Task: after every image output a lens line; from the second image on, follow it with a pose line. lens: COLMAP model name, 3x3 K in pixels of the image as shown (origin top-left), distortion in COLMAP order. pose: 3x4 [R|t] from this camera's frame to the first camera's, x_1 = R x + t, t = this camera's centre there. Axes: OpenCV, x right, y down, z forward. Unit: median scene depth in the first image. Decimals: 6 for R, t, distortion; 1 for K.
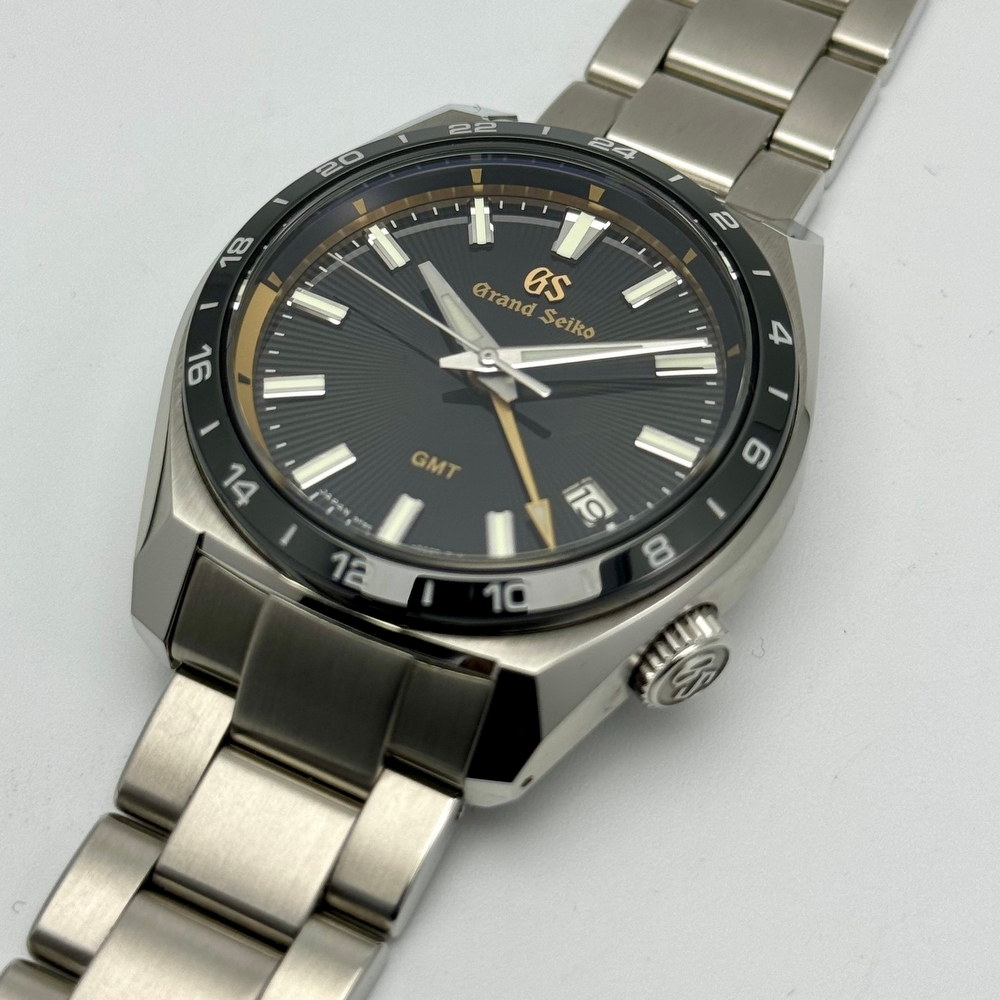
lens RADIAL K [[2438.5, 0, 514.0], [0, 2438.5, 661.3], [0, 0, 1]] dist [0.217675, -1.152846]
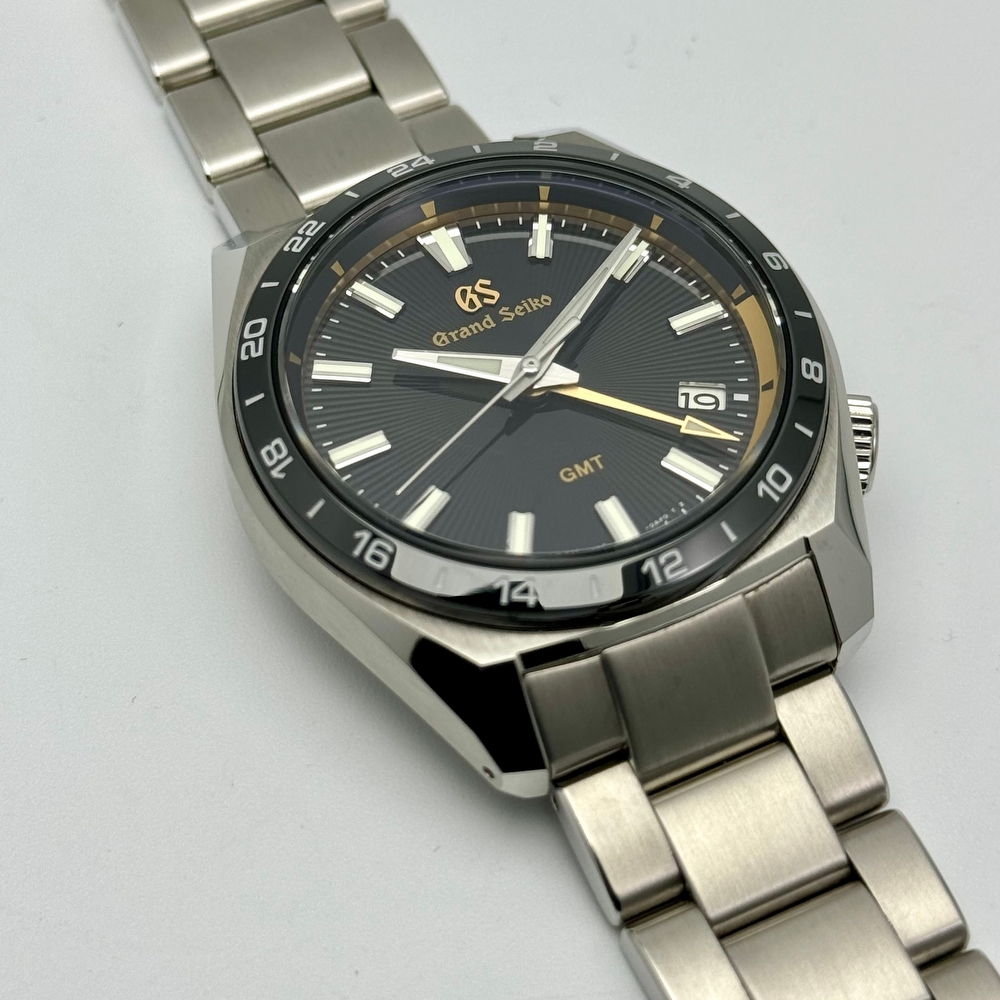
lens RADIAL K [[2438.5, 0, 514.0], [0, 2438.5, 661.3], [0, 0, 1]] dist [0.217675, -1.152846]
pose [[0.596151, -0.670604, 0.441469, -0.542303], [0.681716, 0.713256, 0.162881, -0.203859], [-0.424109, 0.203855, 0.882369, 0.115382]]
